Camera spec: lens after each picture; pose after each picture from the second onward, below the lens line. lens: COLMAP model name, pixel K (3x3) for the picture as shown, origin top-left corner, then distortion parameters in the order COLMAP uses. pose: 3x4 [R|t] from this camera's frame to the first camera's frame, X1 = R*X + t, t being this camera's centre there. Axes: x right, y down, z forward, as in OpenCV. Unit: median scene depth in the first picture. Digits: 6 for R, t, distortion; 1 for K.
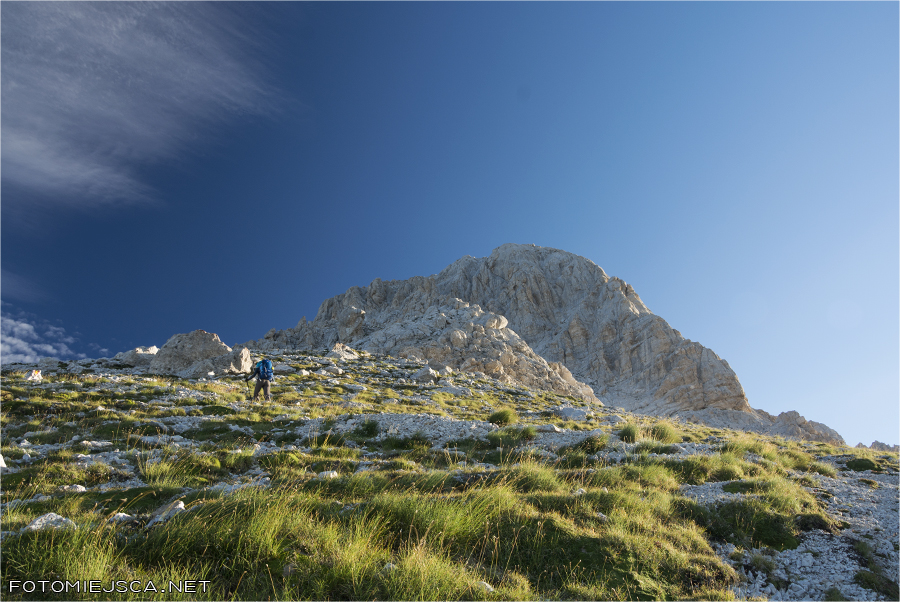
lens RADIAL K [[753.7, 0, 450.0], [0, 753.7, 301.0], [0, 0, 1]] dist [-0.181965, 0.106139]
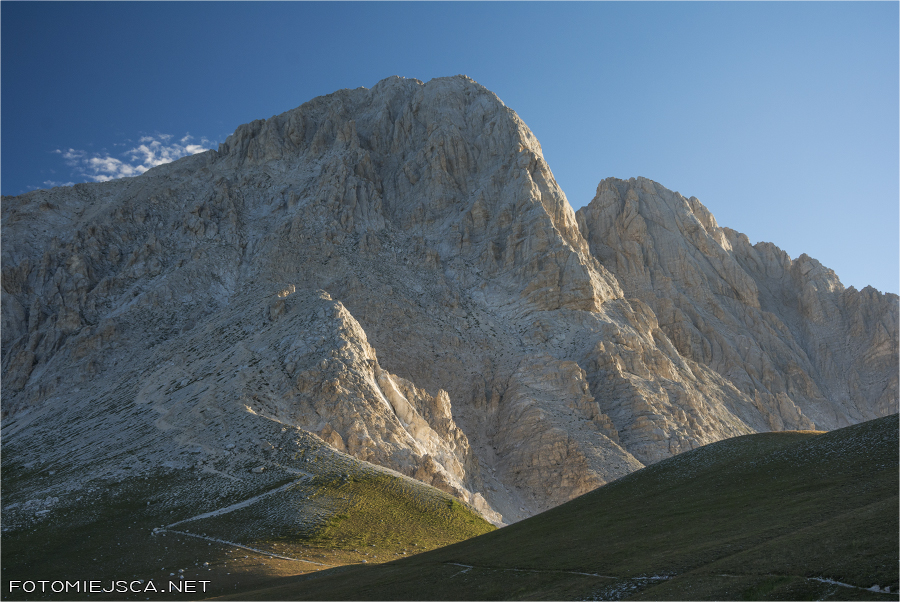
lens RADIAL K [[1308.4, 0, 450.0], [0, 1308.4, 301.0], [0, 0, 1]] dist [0.147253, 0.094309]
pose [[0.999558, 0.022631, 0.019255, 0.086761], [-0.027345, 0.954126, 0.298155, -0.373238], [-0.011624, -0.298550, 0.954323, -0.790522]]
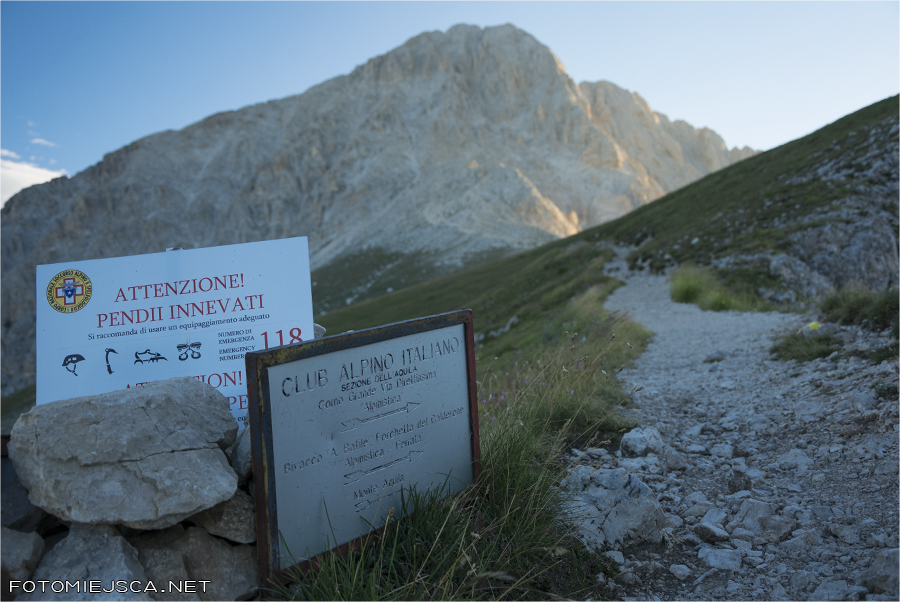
lens RADIAL K [[1082.6, 0, 450.0], [0, 1082.6, 301.0], [0, 0, 1]] dist [0.013122, 0.007825]
pose [[0.993382, -0.030953, 0.110612, -0.335280], [-0.017854, 0.909690, 0.414905, -0.590003], [-0.113465, -0.414134, 0.903116, -1.454720]]
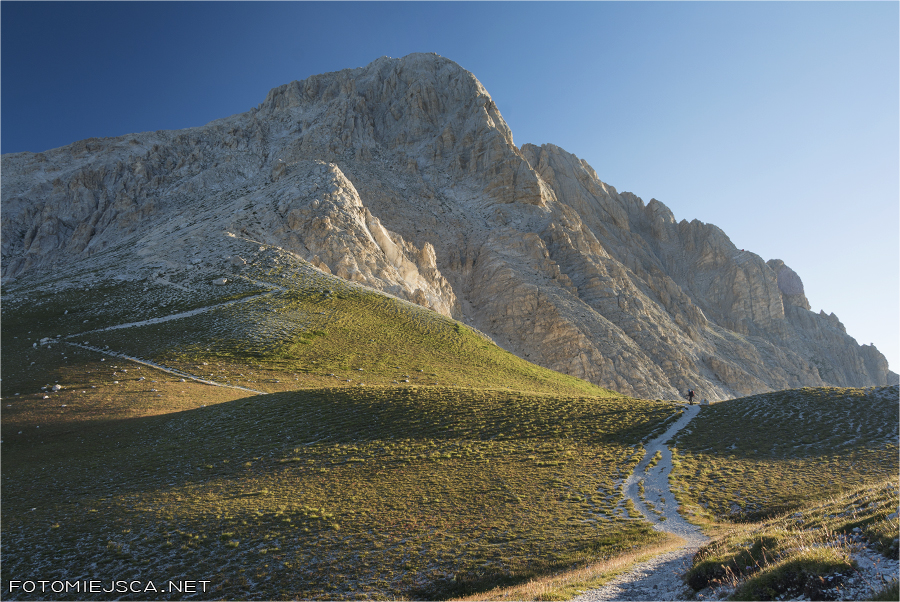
lens RADIAL K [[719.2, 0, 450.0], [0, 719.2, 301.0], [0, 0, 1]] dist [-0.146741, 0.091128]
pose [[0.996389, 0.033096, 0.078191, 0.072139], [-0.058382, 0.935708, 0.347910, -0.128982], [-0.061650, -0.351219, 0.934261, -0.349509]]
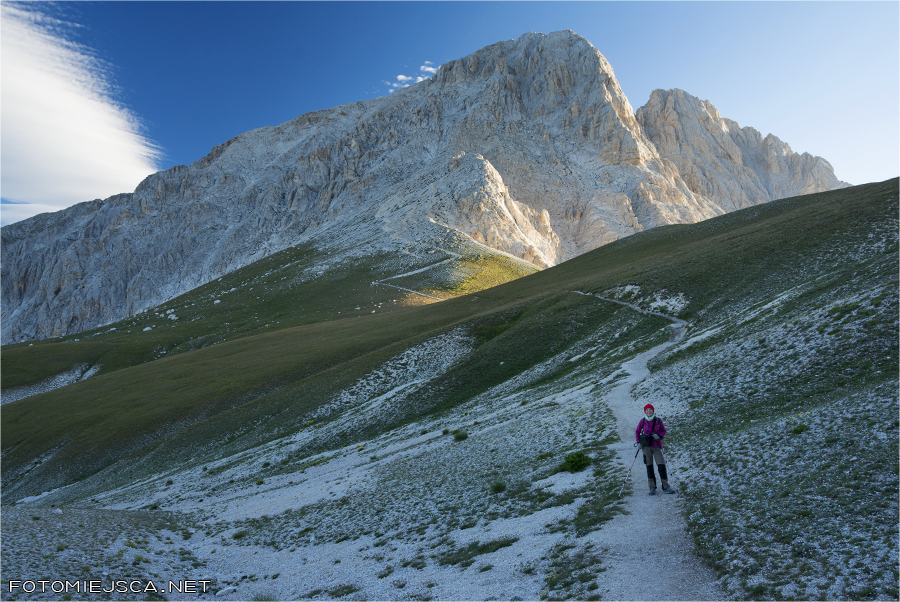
lens RADIAL K [[719.2, 0, 450.0], [0, 719.2, 301.0], [0, 0, 1]] dist [-0.146741, 0.091128]
pose [[0.987821, 0.033739, -0.151893, 0.134912], [0.042007, 0.882129, 0.469131, -0.355169], [0.149817, -0.469798, 0.869968, -0.765230]]
